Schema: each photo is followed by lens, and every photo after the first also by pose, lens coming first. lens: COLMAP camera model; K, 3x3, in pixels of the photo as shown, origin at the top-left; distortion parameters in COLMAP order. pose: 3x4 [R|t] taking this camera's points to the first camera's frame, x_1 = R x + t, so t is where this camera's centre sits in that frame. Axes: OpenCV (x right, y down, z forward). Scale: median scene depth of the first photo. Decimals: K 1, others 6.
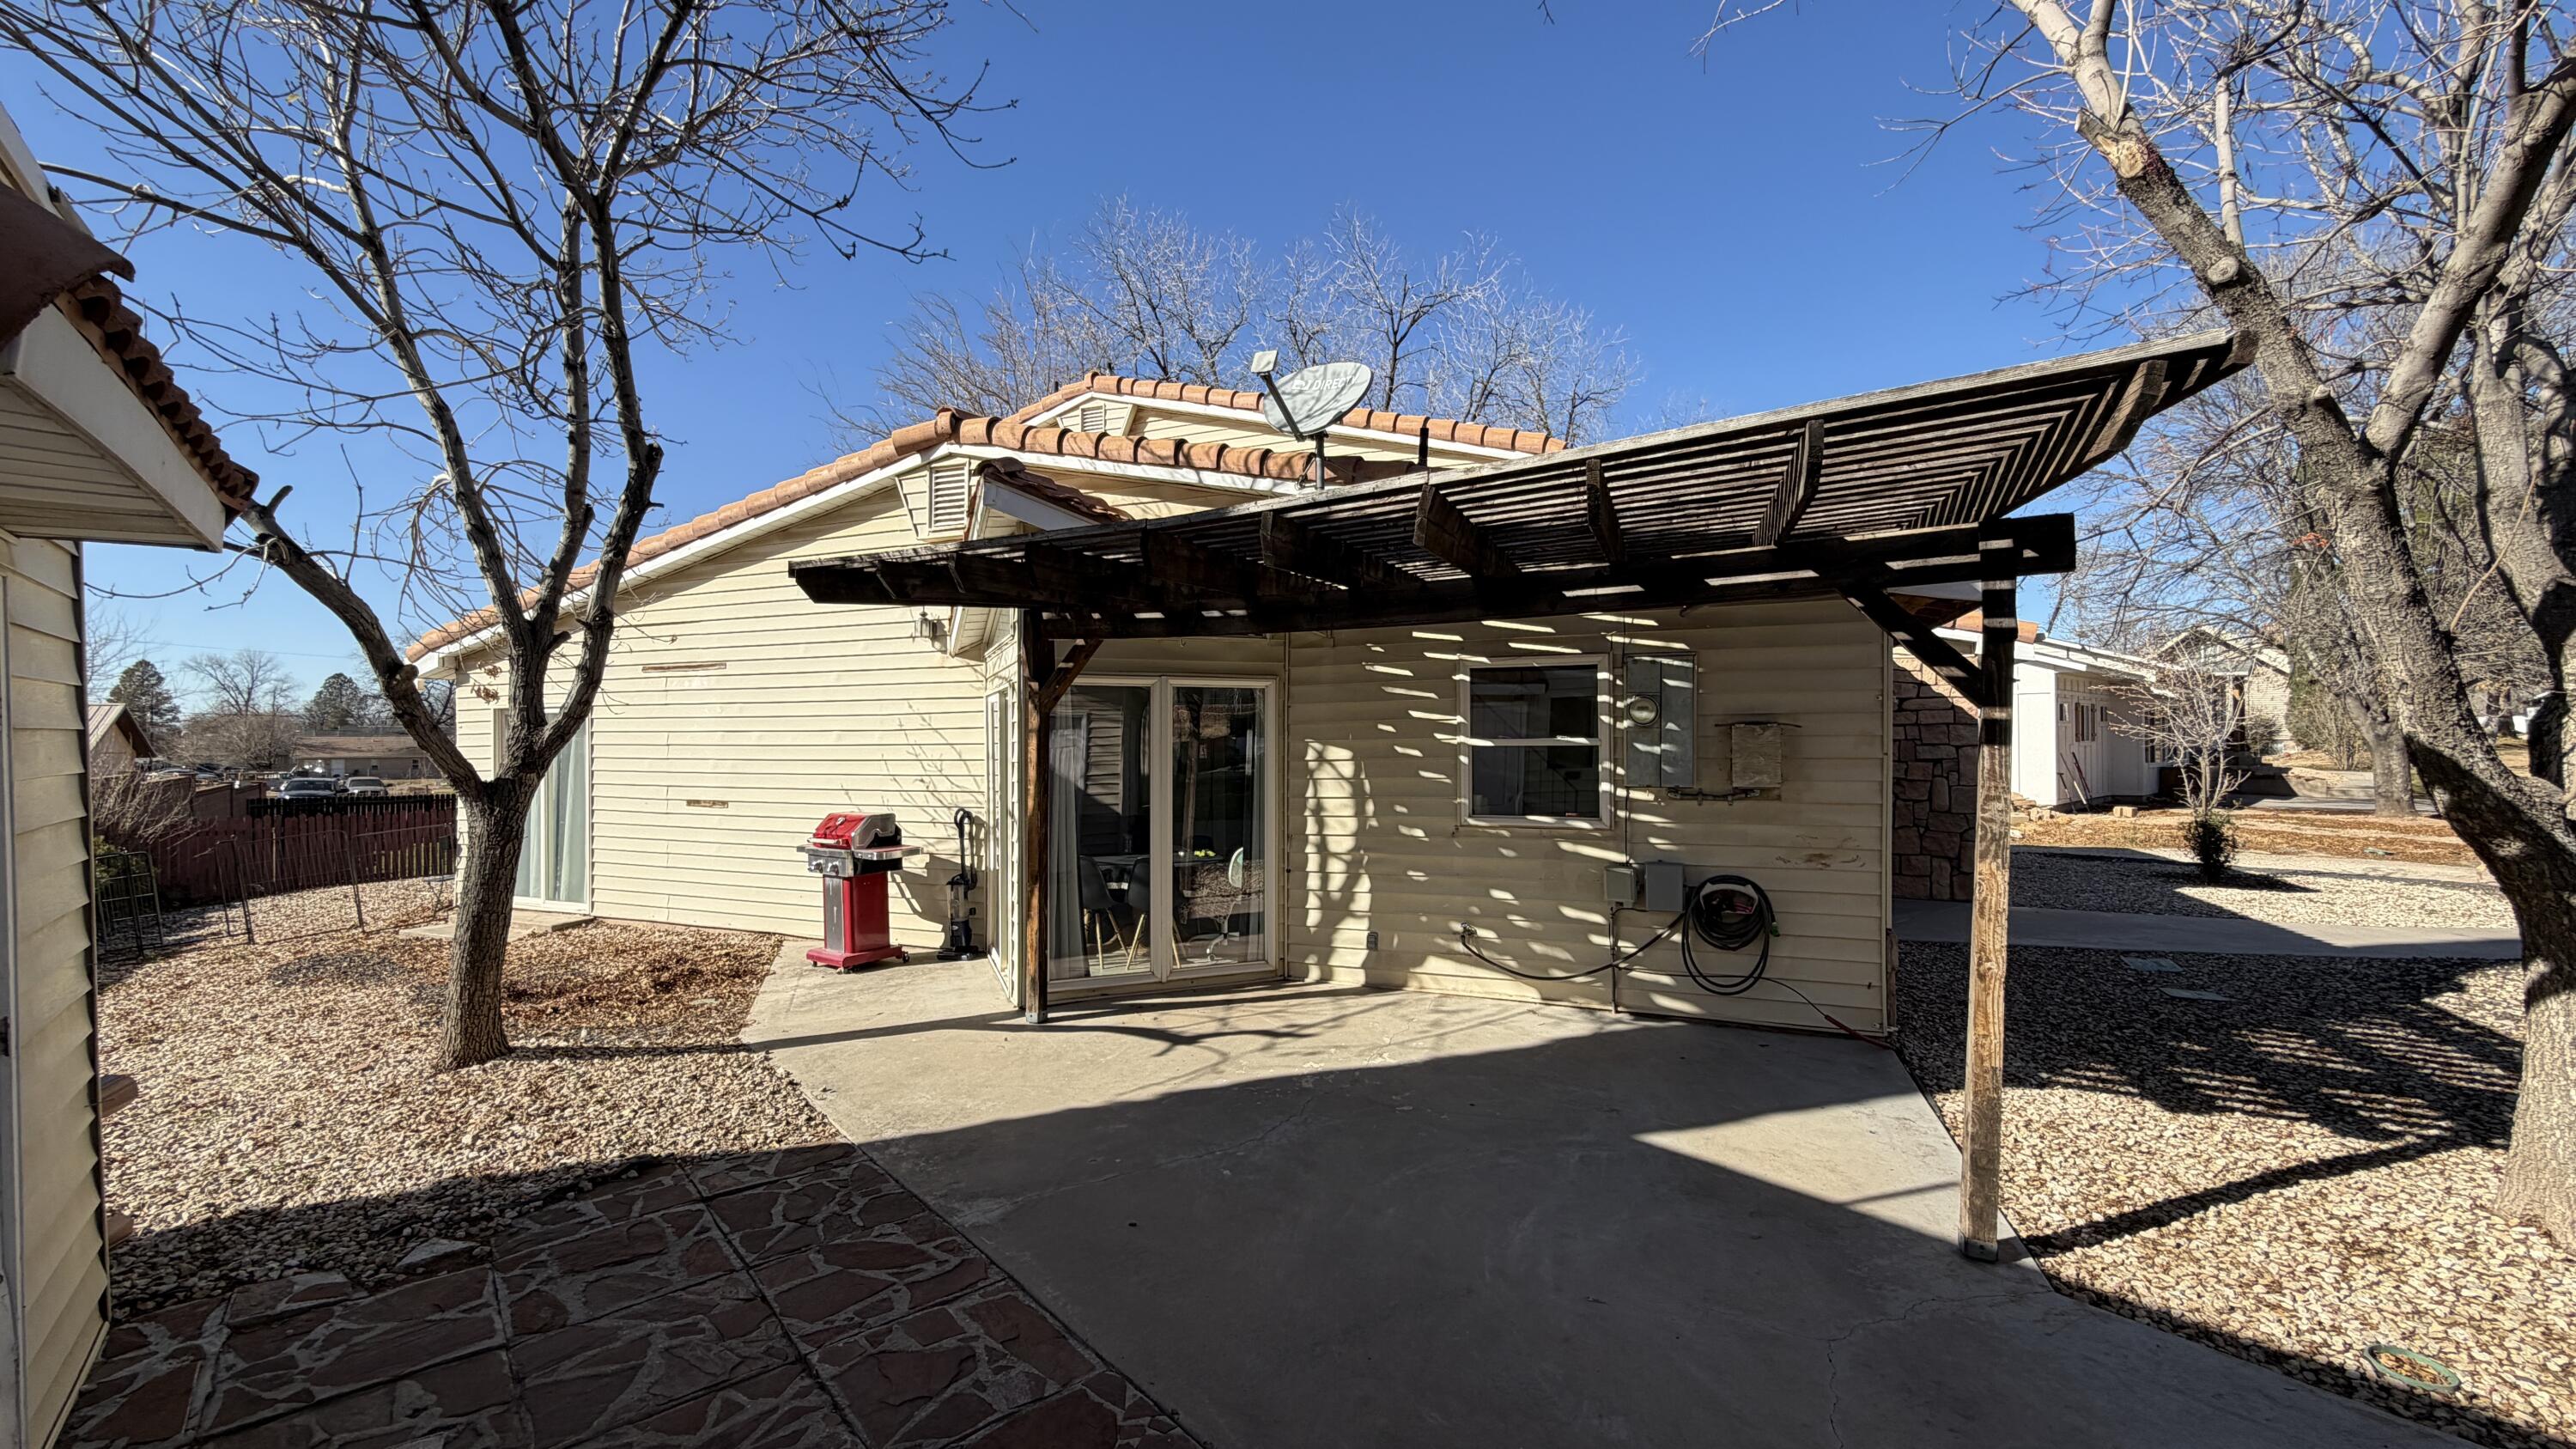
lens RADIAL K [[1033.8, 0, 1291.4], [0, 1033.8, 732.8], [0, 0, 1]] dist [0.000810, -0.000016]
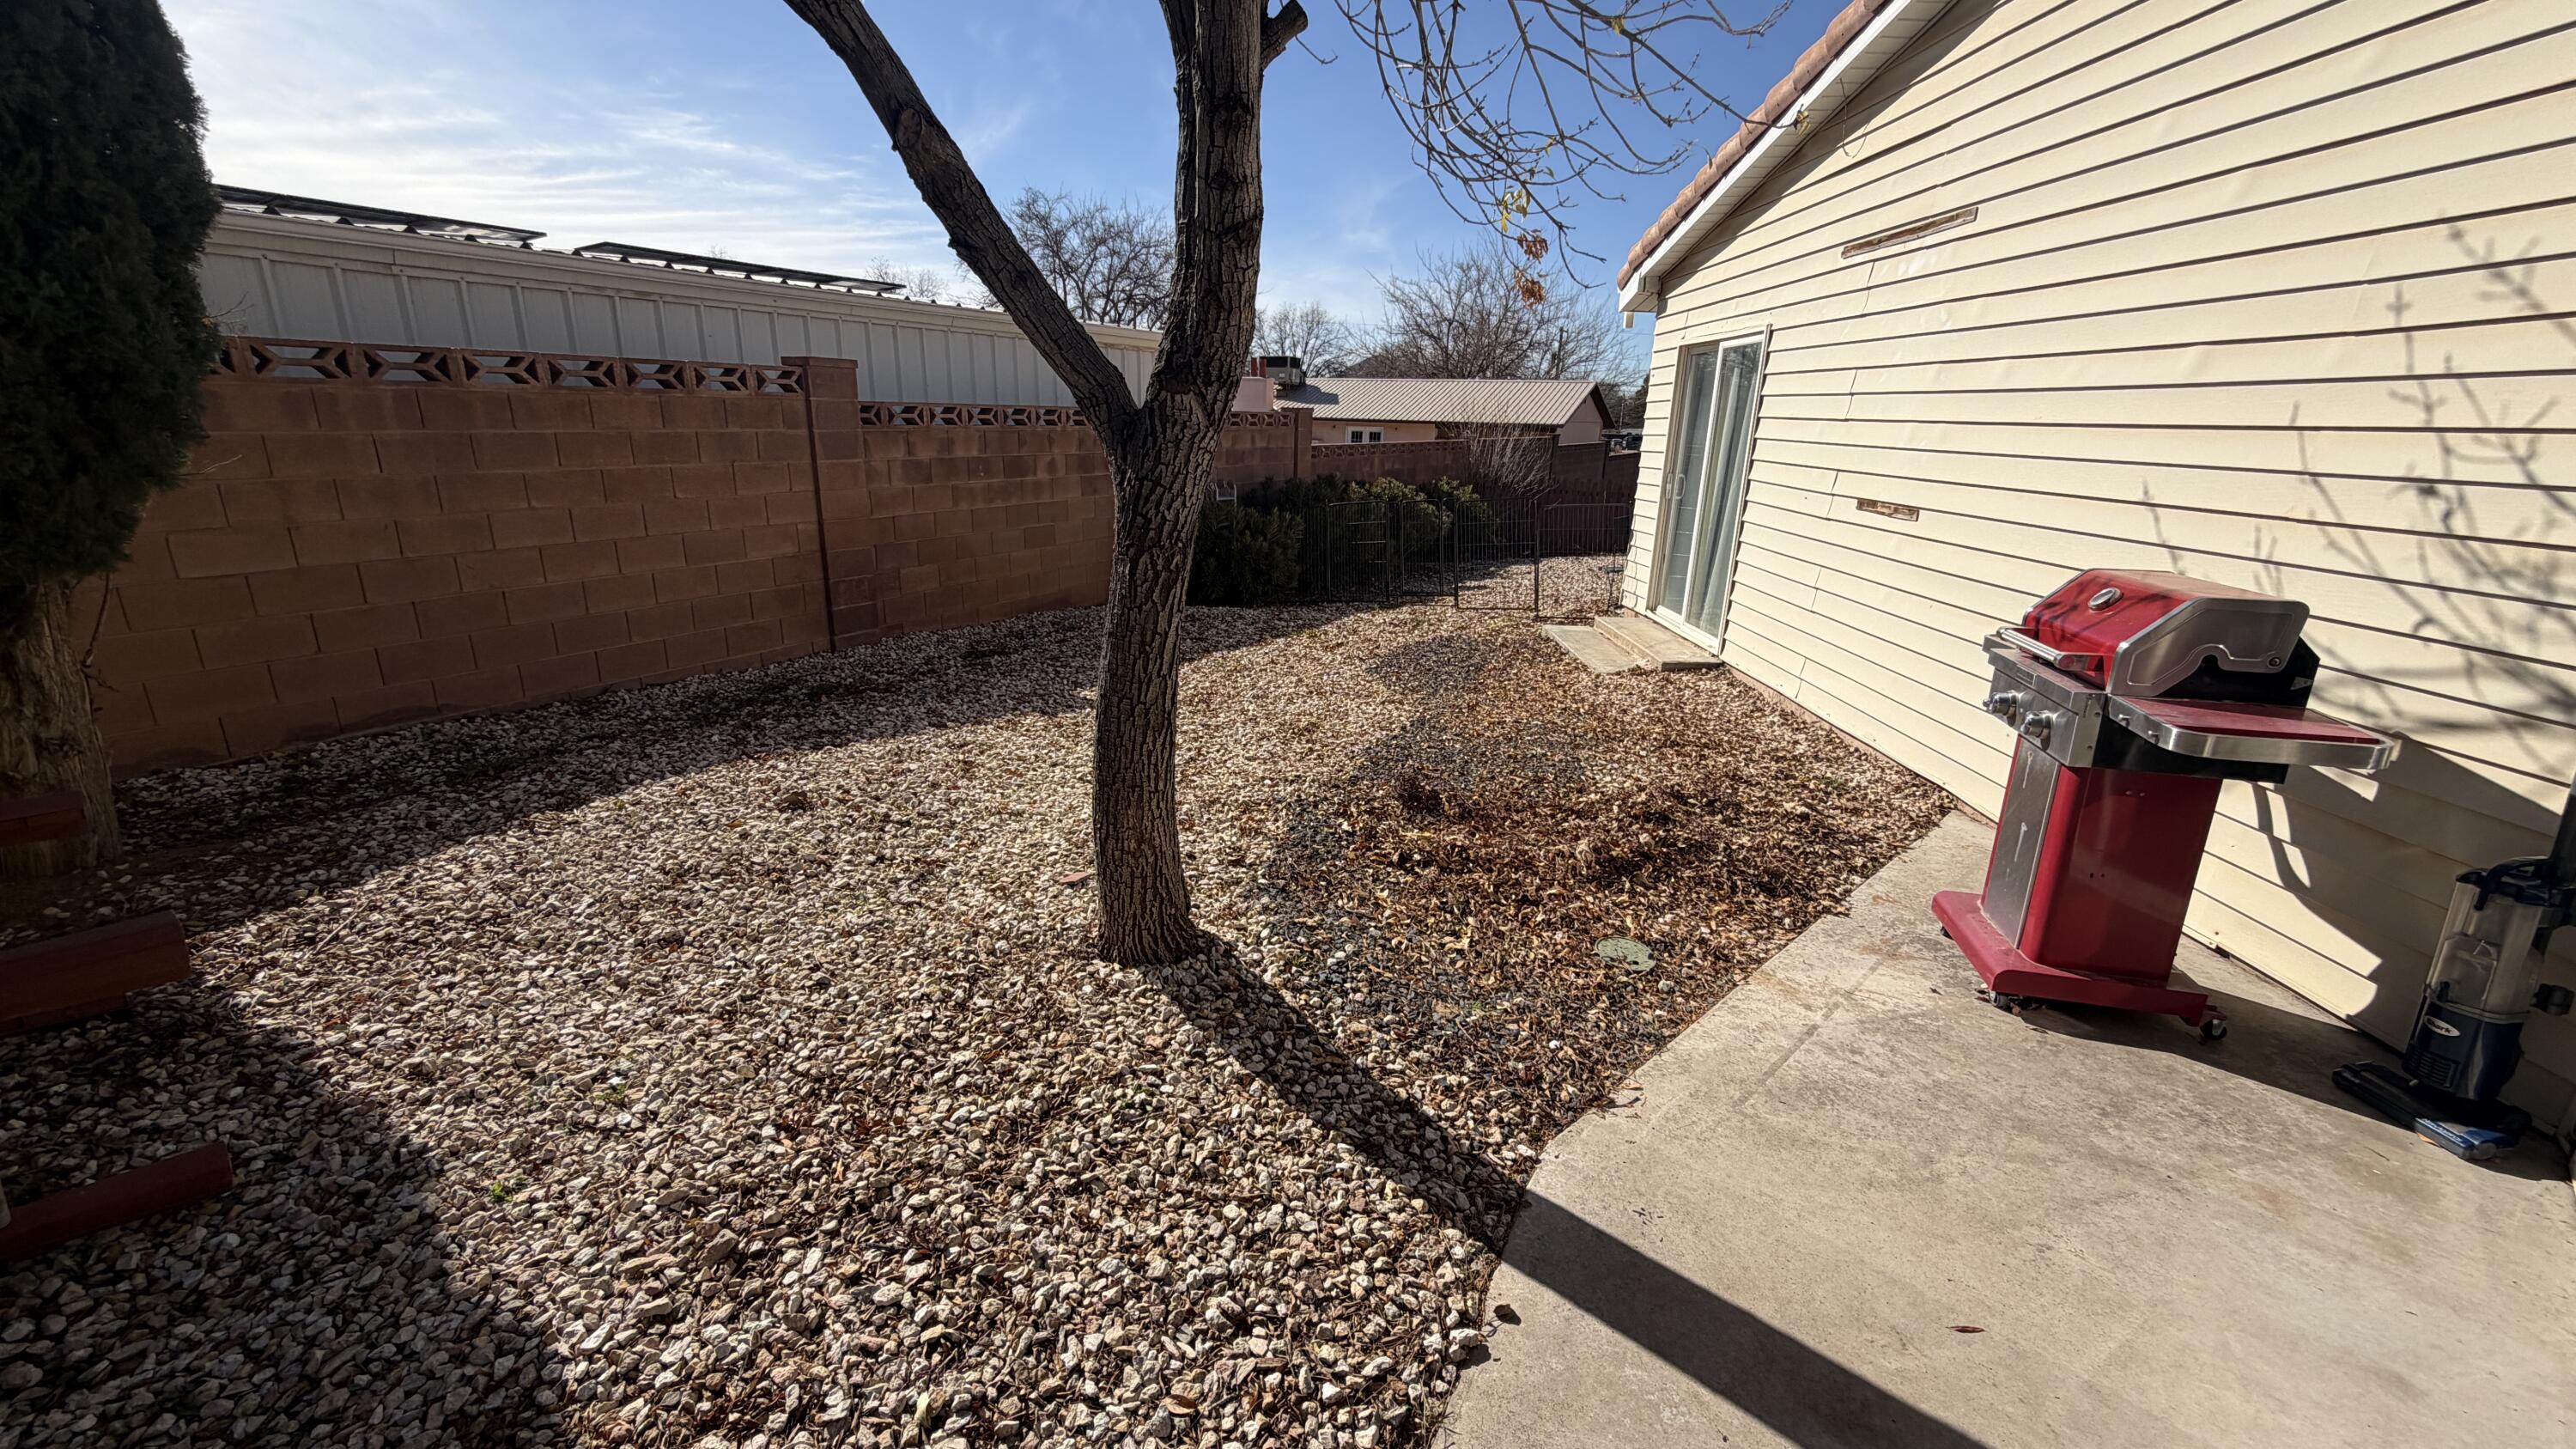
lens RADIAL K [[1033.8, 0, 1291.4], [0, 1033.8, 732.8], [0, 0, 1]] dist [0.000810, -0.000016]
pose [[0.386279, 0.289519, -0.875767, -0.218847], [-0.028639, 0.952769, 0.302343, 0.031156], [0.921937, -0.091707, 0.376326, 0.601318]]
